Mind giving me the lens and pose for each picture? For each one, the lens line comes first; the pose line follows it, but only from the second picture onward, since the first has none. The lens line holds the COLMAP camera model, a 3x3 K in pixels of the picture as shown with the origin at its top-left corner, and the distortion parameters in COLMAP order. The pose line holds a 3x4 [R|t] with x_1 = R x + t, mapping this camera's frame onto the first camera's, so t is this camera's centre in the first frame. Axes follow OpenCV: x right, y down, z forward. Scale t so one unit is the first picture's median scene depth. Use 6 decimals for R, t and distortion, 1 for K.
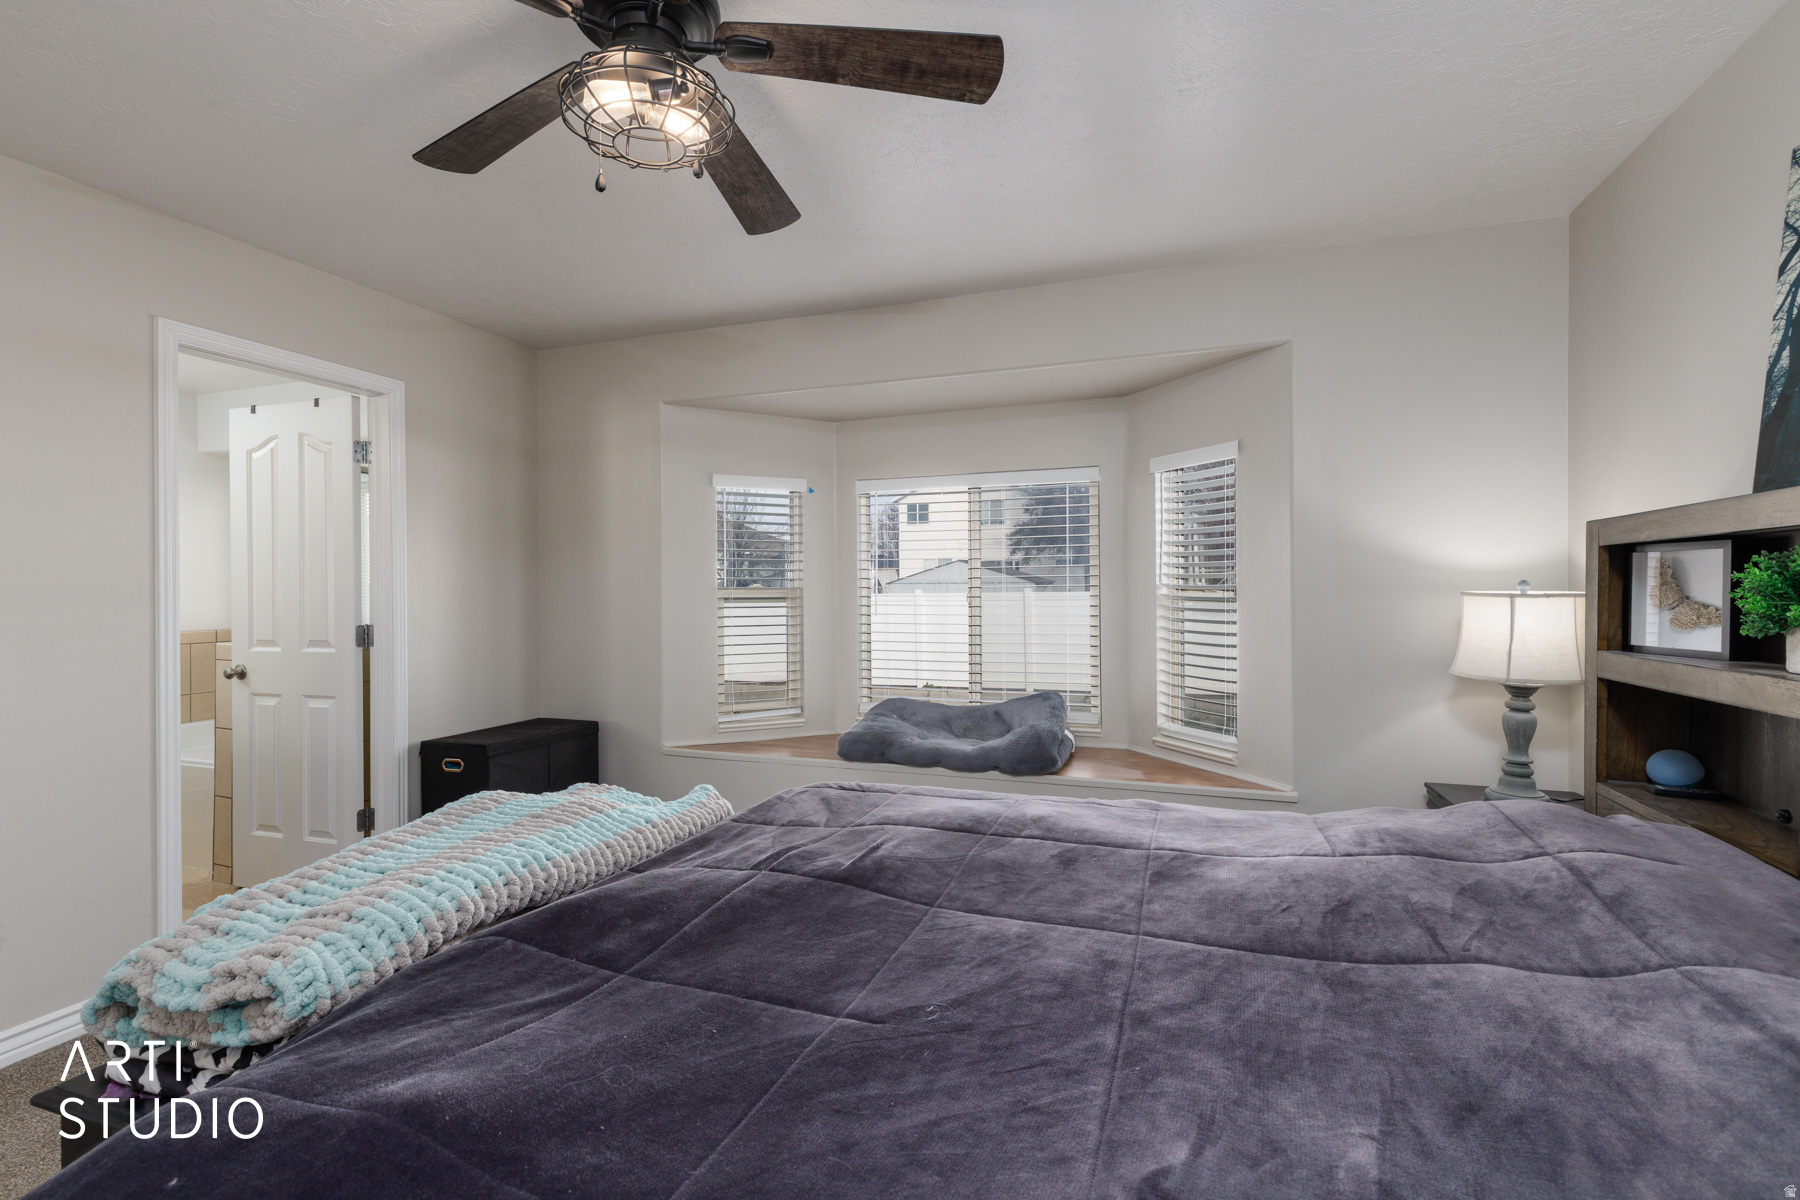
lens RADIAL K [[816.2, 0, 910.3], [0, 816.2, 597.2], [0, 0, 1]] dist [0.000092, -0.000086]
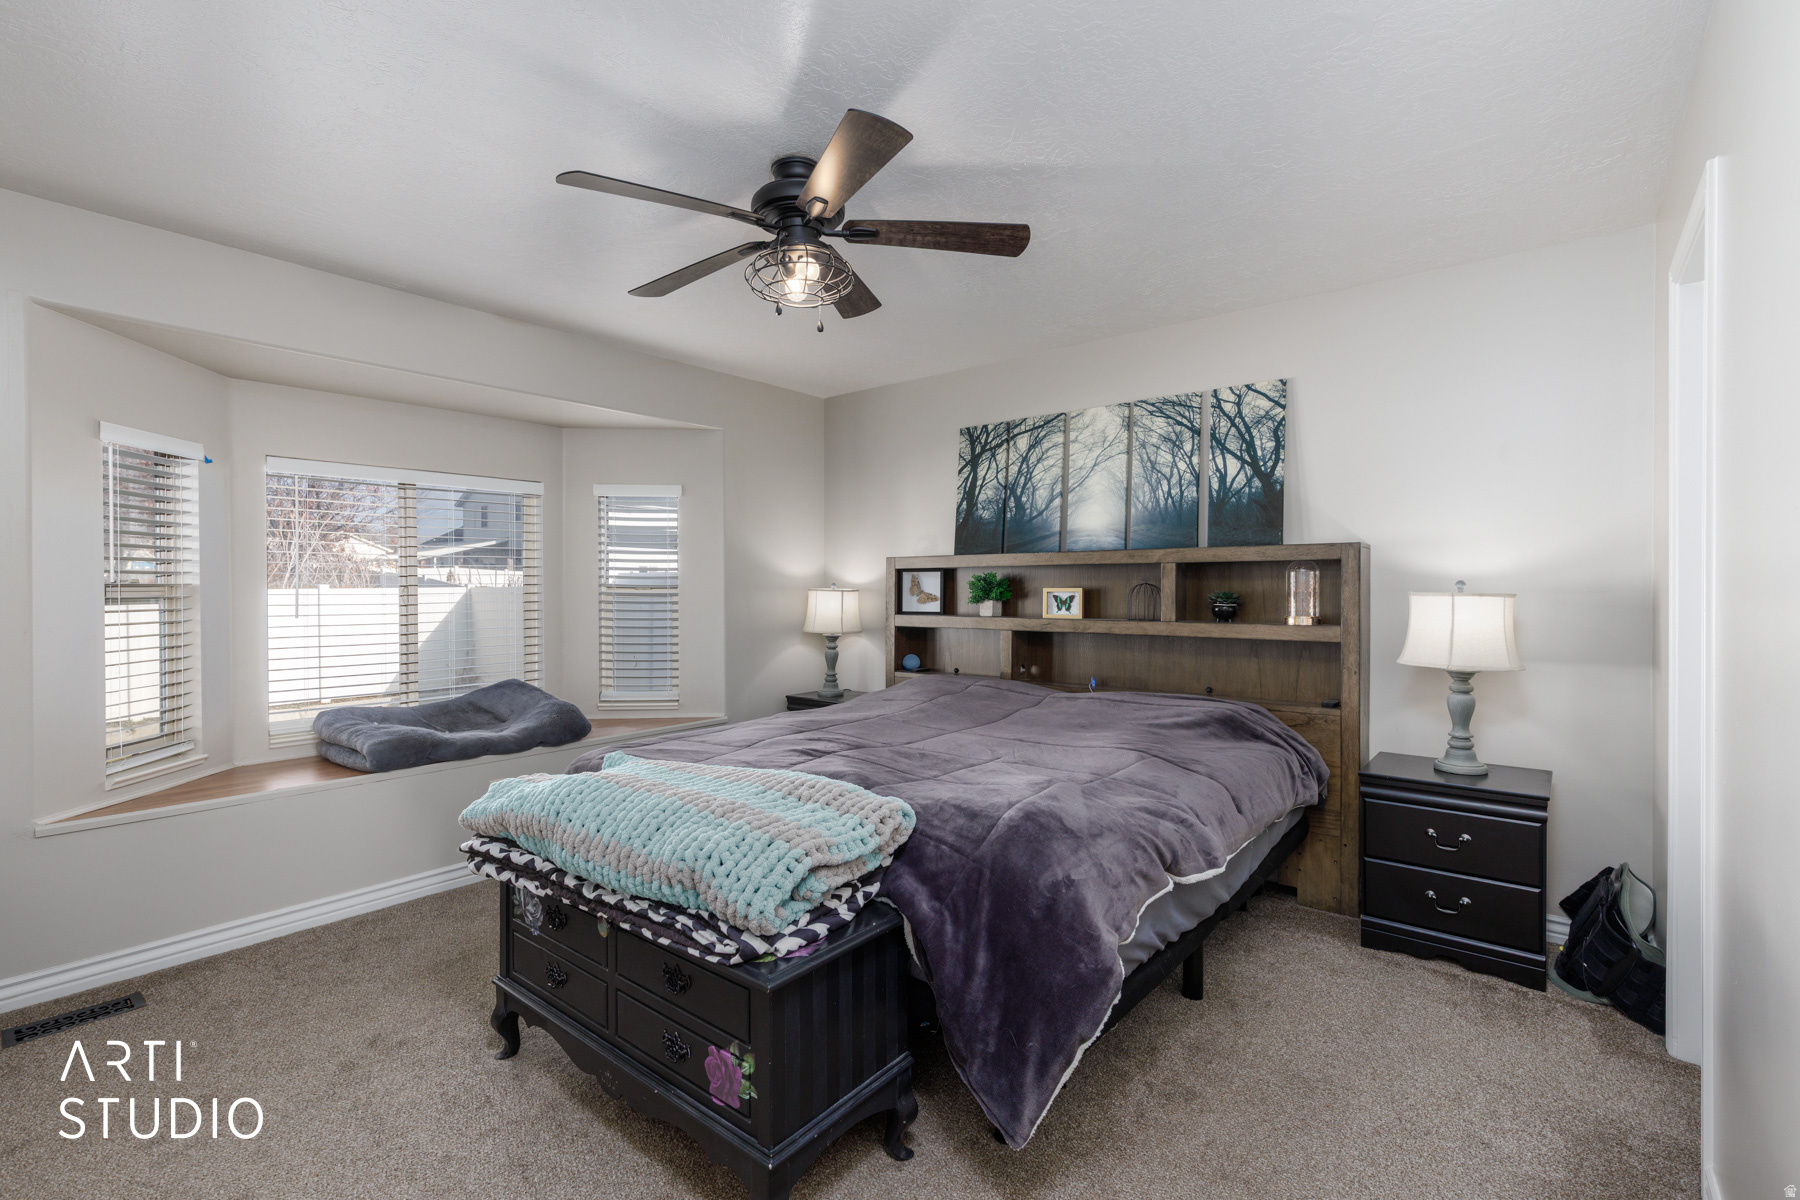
lens RADIAL K [[816.2, 0, 910.3], [0, 816.2, 597.2], [0, 0, 1]] dist [0.000092, -0.000086]
pose [[0.317805, -0.010506, 0.948098, -1.319883], [0.008985, 0.999927, 0.008068, -0.000363], [-0.948113, 0.005955, 0.317877, 0.230342]]
